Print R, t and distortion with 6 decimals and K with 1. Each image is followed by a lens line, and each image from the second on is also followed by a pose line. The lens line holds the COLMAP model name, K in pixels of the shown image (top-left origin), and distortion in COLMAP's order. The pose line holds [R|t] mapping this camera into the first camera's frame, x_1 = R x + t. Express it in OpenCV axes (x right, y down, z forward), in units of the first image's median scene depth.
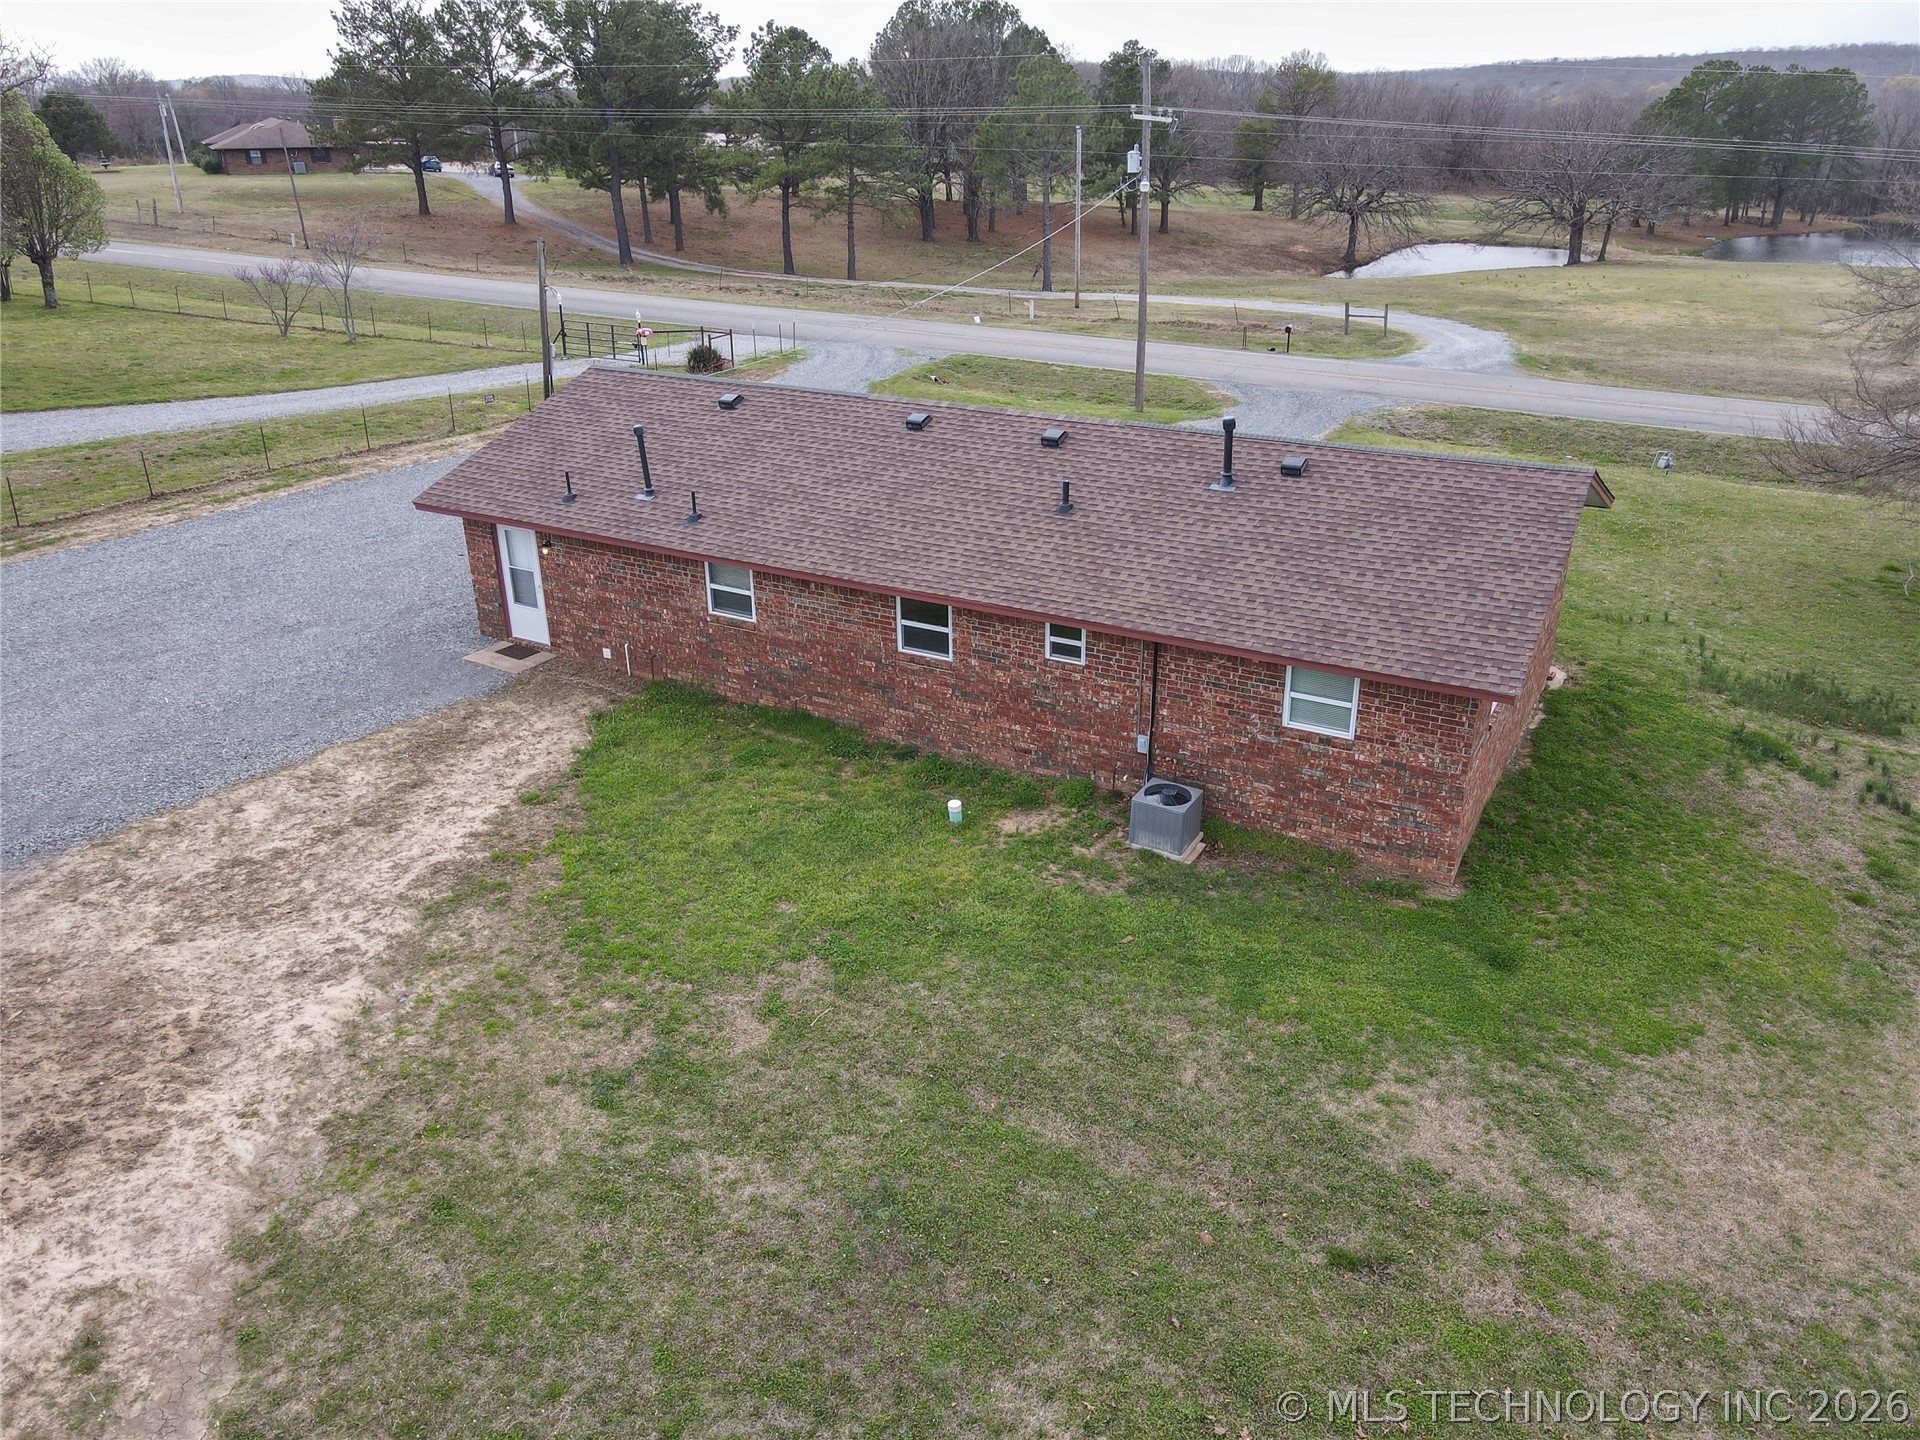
lens RADIAL K [[1390.0, 0, 960.0], [0, 1390.0, 720.0], [0, 0, 1]] dist [-0.001814, -0.000845]
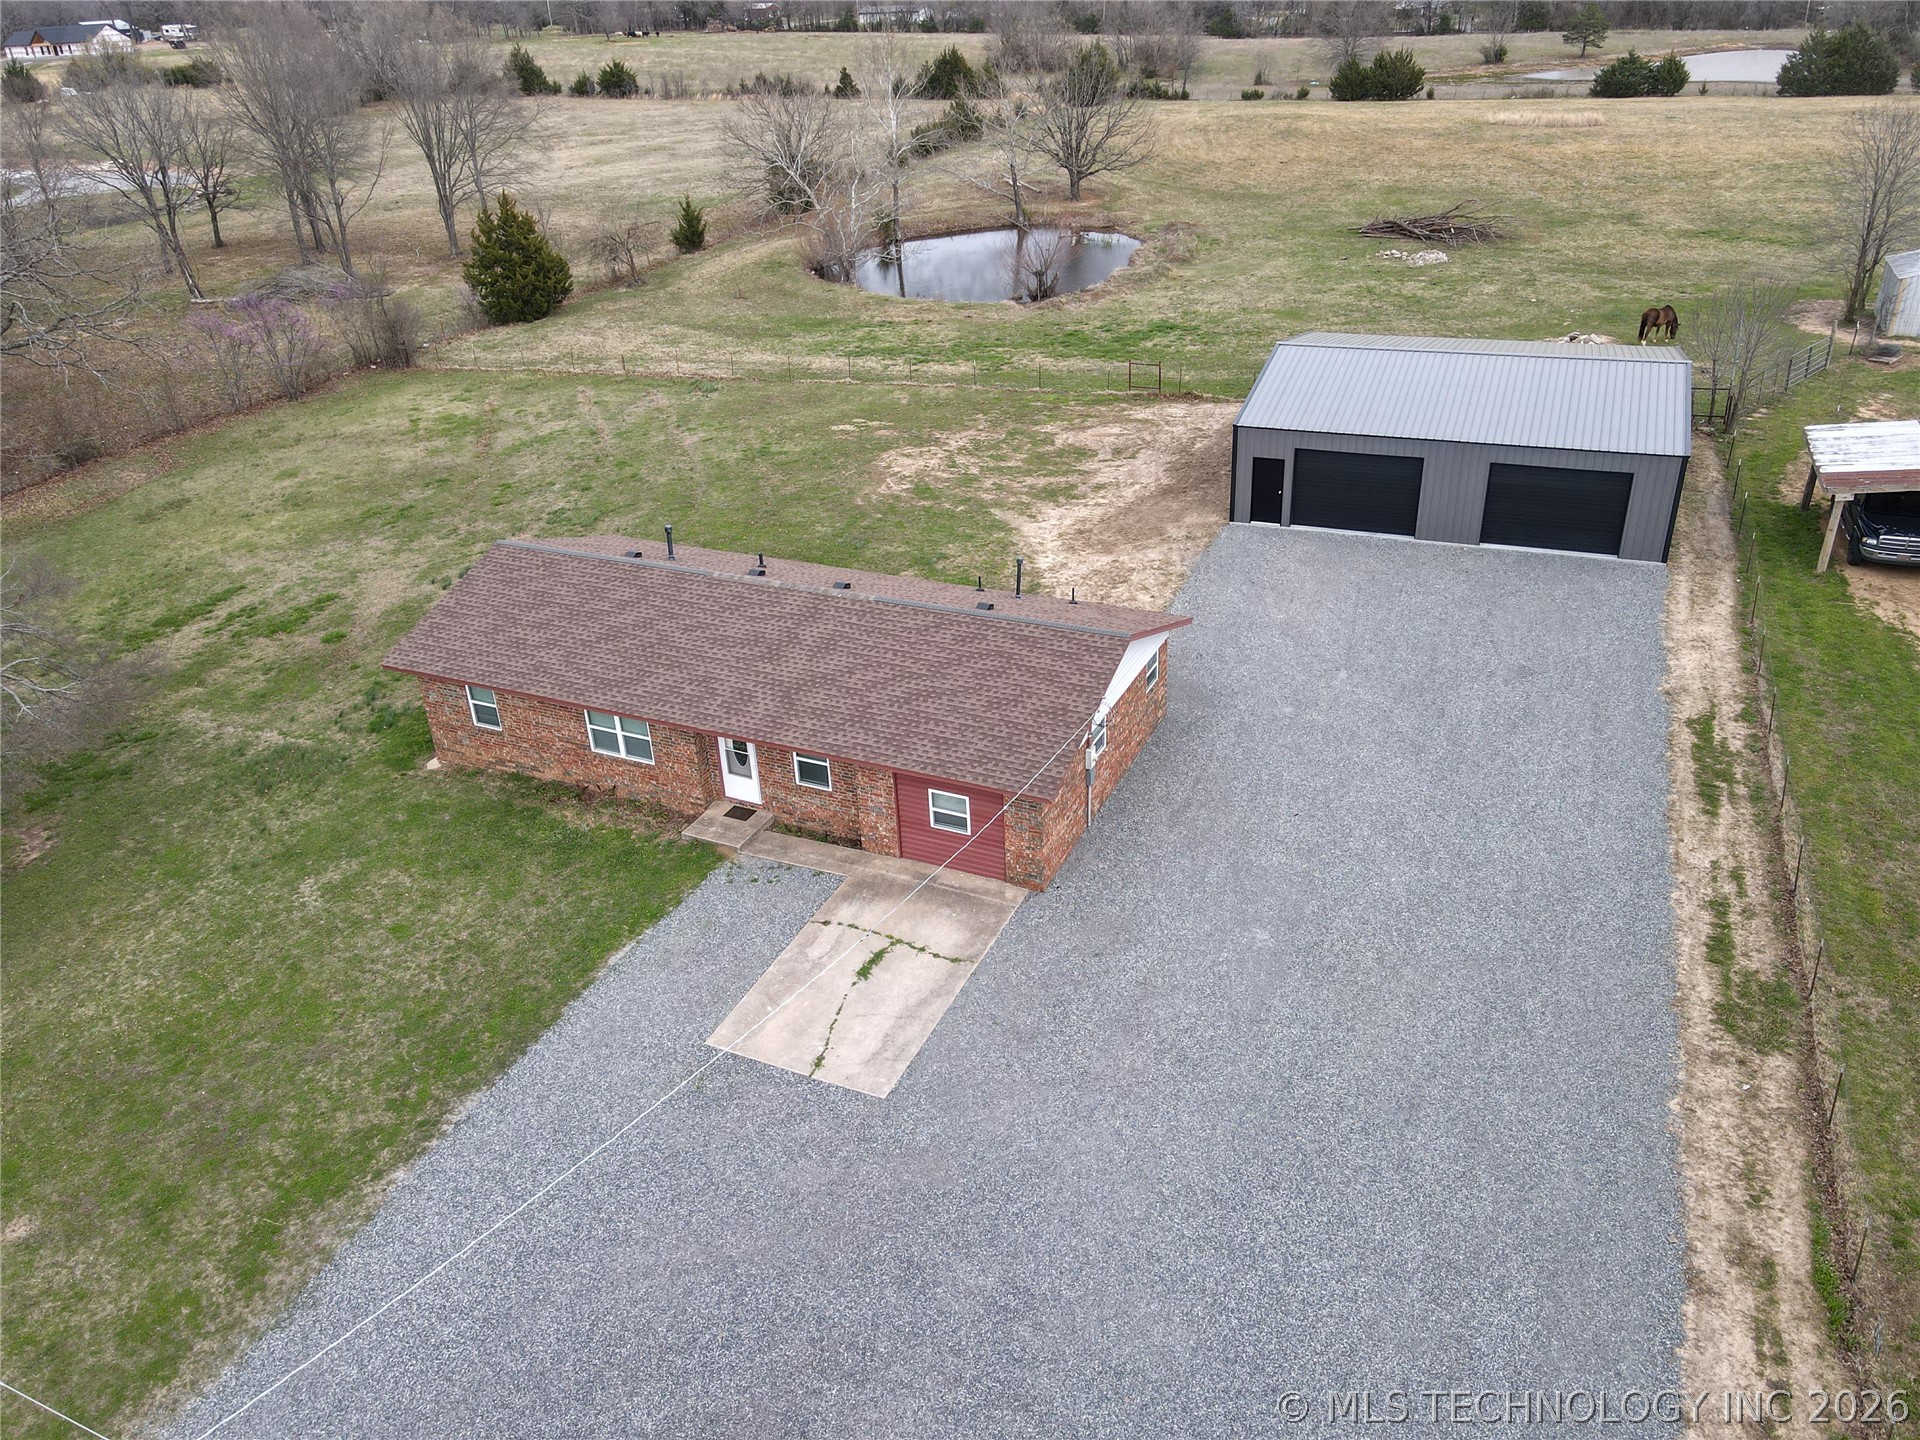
lens RADIAL K [[1450.2, 0, 960.0], [0, 1450.2, 720.0], [0, 0, 1]] dist [0.002378, 0.031840]
pose [[-0.996981, 0.069125, -0.035353, -0.119780], [0.014829, 0.616493, 0.787221, -1.926755], [0.076211, 0.784320, -0.615657, 2.963477]]
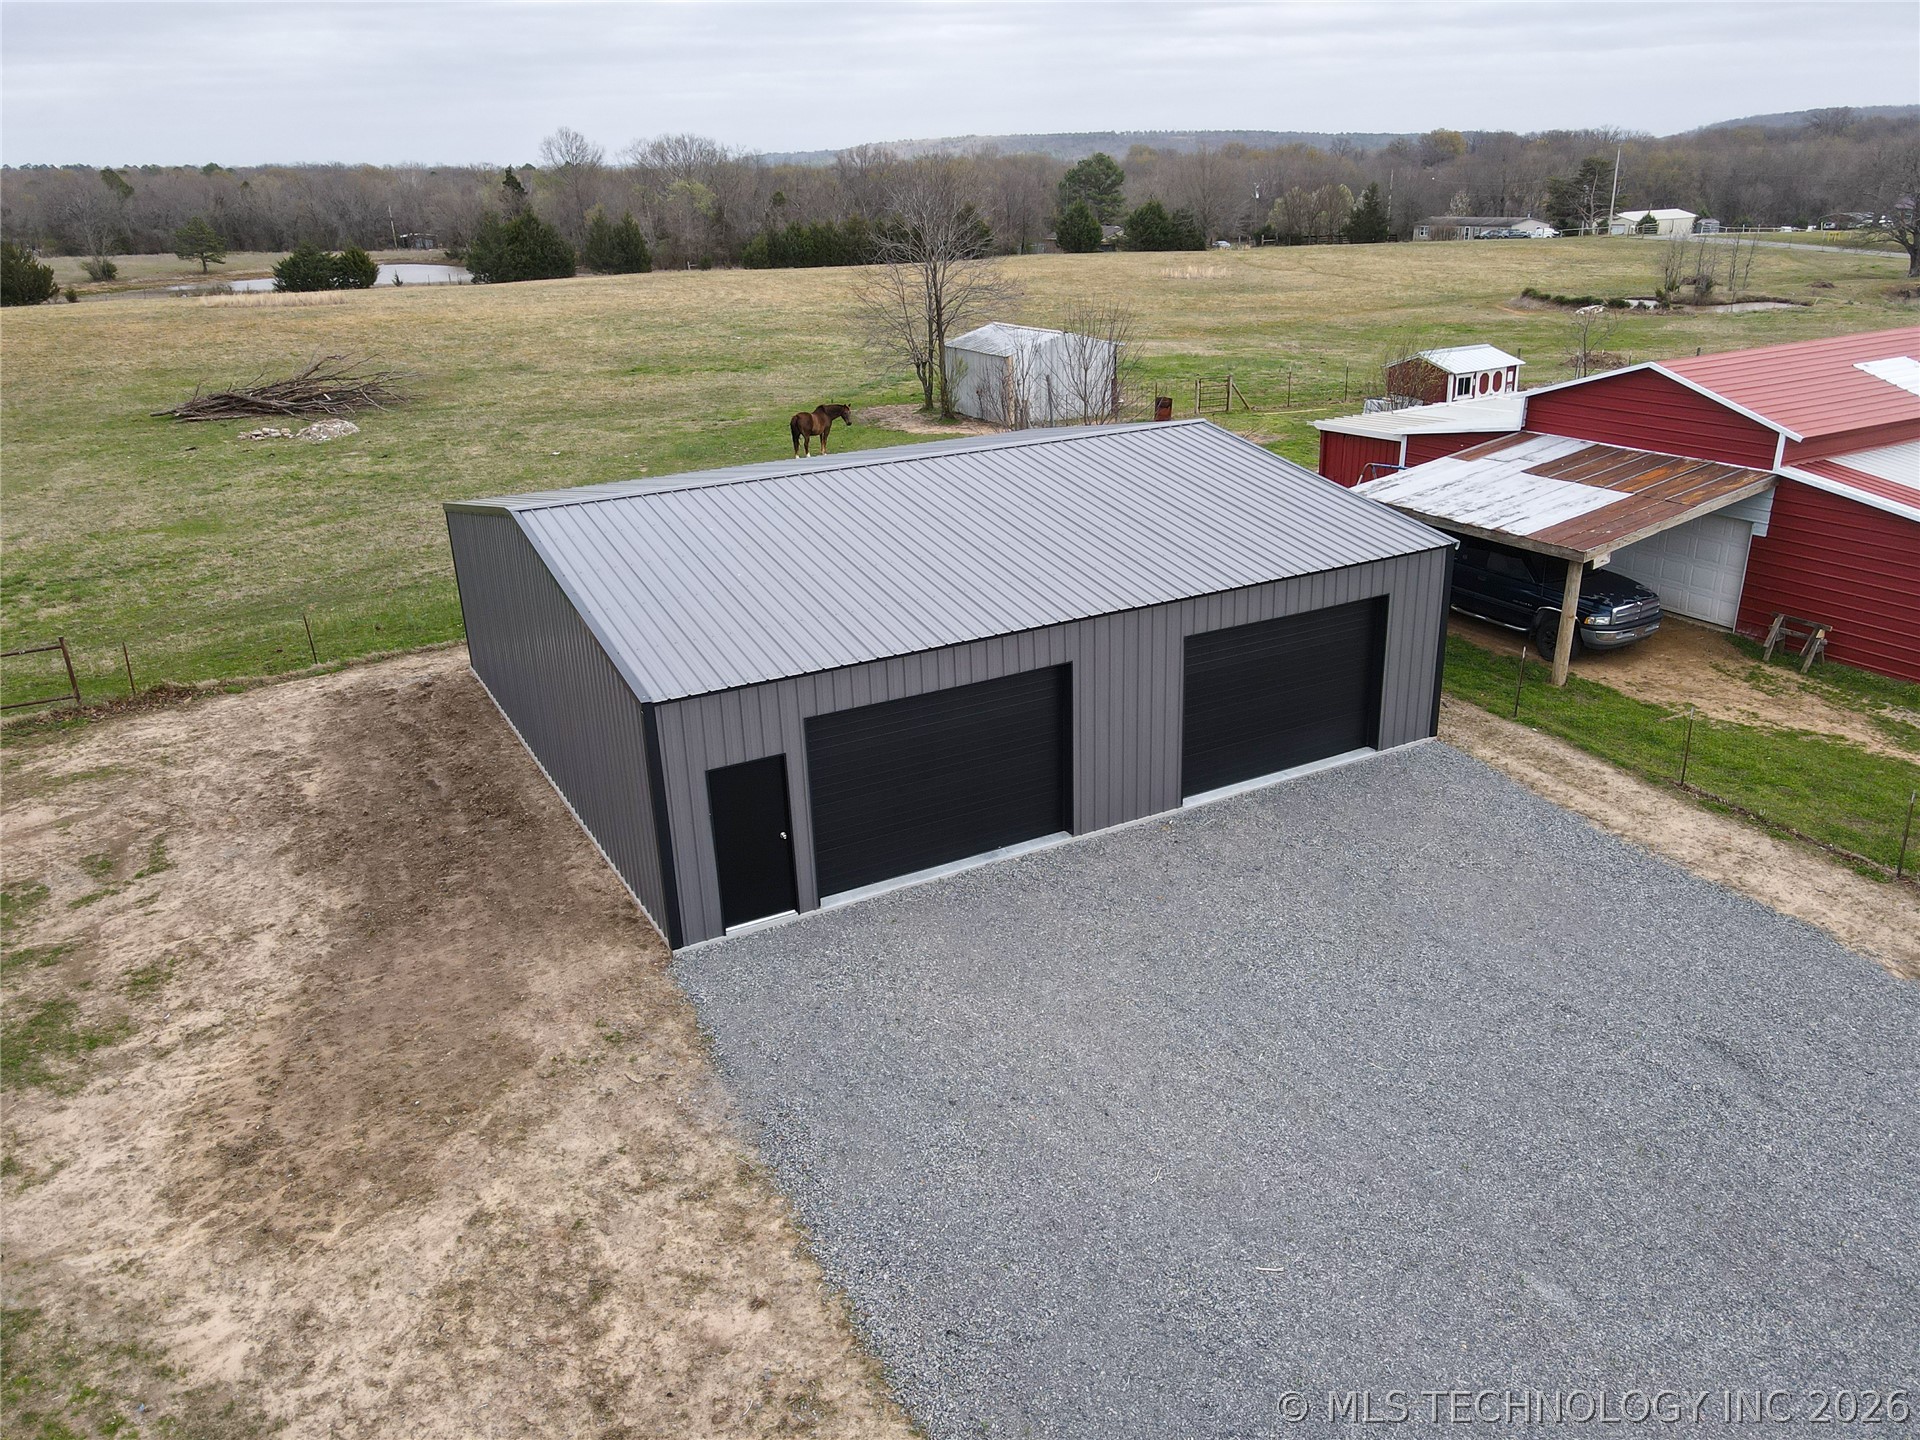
lens RADIAL K [[1418.2, 0, 988.6], [0, 1418.2, 718.6], [0, 0, 1]] dist [0.017996, -0.007260]
pose [[-0.566080, 0.312703, -0.762739, -0.163253], [-0.312662, 0.774682, 0.549646, -0.651367], [0.762756, 0.549623, -0.340761, 1.326269]]
